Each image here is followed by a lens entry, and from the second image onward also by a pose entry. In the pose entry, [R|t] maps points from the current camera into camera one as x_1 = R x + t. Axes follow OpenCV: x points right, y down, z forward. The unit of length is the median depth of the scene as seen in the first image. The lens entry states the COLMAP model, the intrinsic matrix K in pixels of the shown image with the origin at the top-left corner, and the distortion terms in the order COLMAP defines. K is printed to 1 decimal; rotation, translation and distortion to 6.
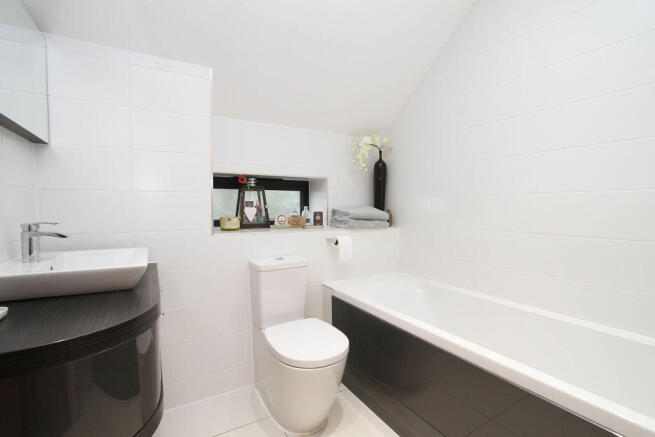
lens RADIAL K [[300.7, 0, 327.1], [0, 300.7, 217.9], [0, 0, 1]] dist [-0.015833, 0.000317]
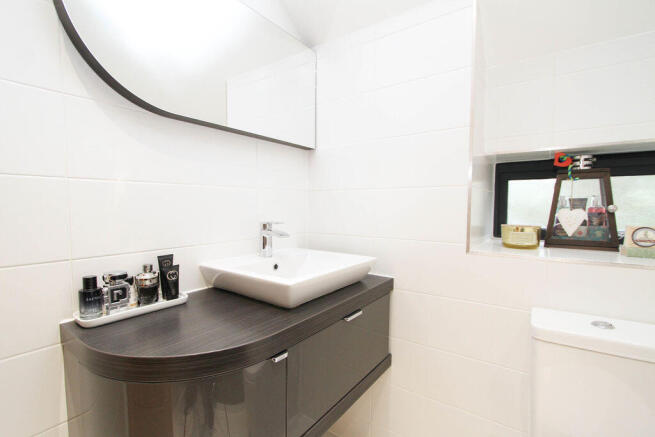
lens RADIAL K [[300.7, 0, 327.2], [0, 300.7, 219.5], [0, 0, 1]] dist [-0.015833, 0.000317]
pose [[0.404168, 0.044199, -0.913616, 0.063070], [-0.034785, 0.998852, 0.032934, -0.018960], [0.914023, 0.018470, 0.405241, 0.376564]]
